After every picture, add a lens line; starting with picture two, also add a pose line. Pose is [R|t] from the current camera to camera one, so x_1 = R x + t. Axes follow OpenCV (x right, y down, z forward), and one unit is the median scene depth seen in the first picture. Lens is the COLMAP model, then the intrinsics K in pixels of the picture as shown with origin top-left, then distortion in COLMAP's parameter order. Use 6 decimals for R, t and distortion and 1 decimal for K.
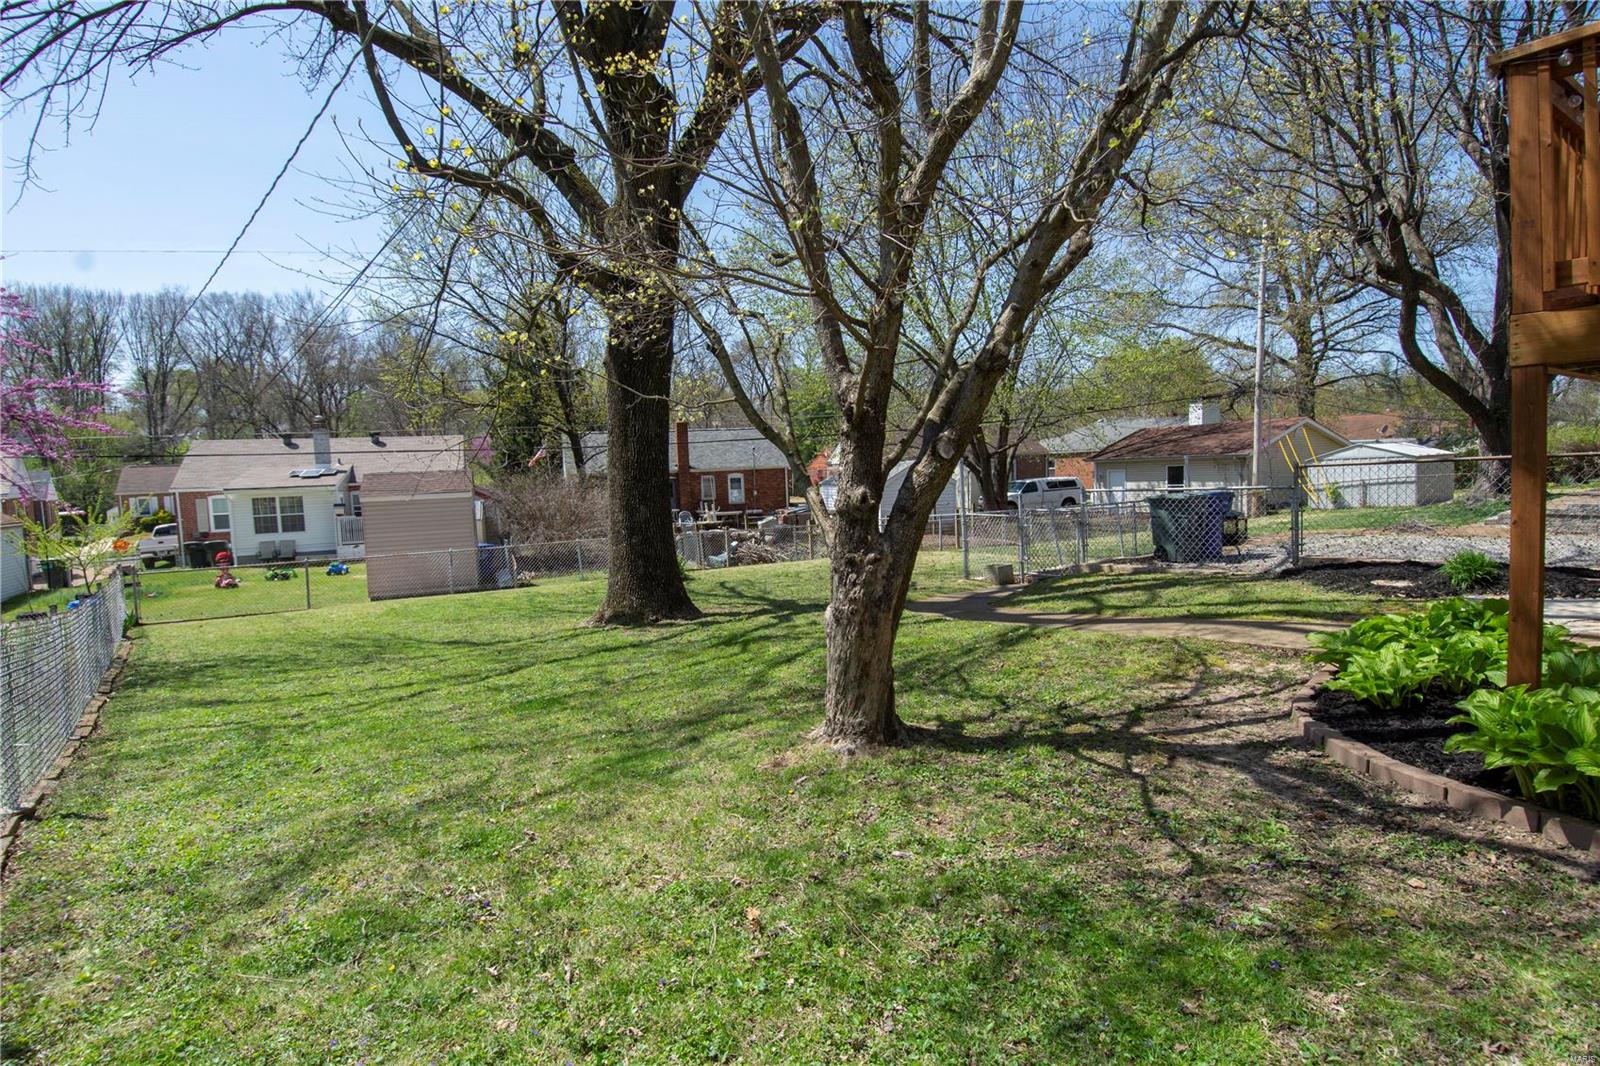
lens RADIAL K [[830.7, 0, 799.5], [0, 830.7, 529.5], [0, 0, 1]] dist [0.051518, -0.054649]
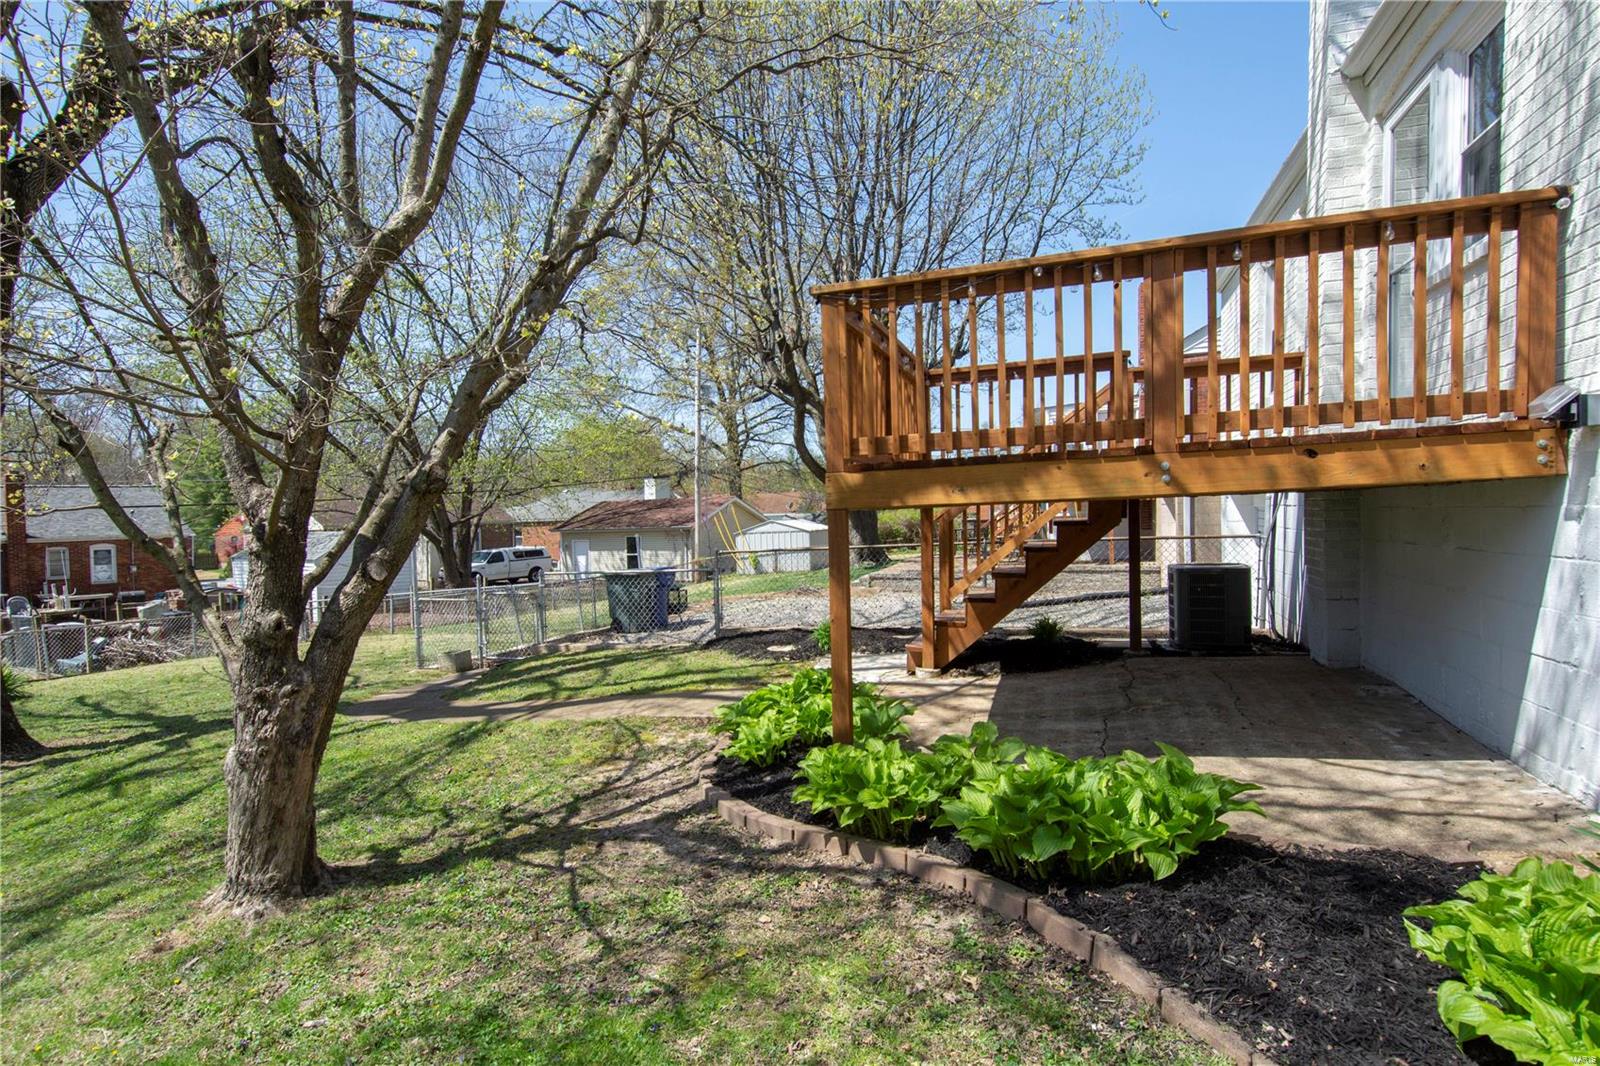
lens RADIAL K [[835.5, 0, 805.0], [0, 835.5, 531.0], [0, 0, 1]] dist [0.052361, -0.052973]
pose [[0.816129, 0.007778, 0.577818, 0.010895], [0.032791, 0.997675, -0.059744, -0.060921], [-0.576939, 0.067706, 0.813976, -0.091297]]
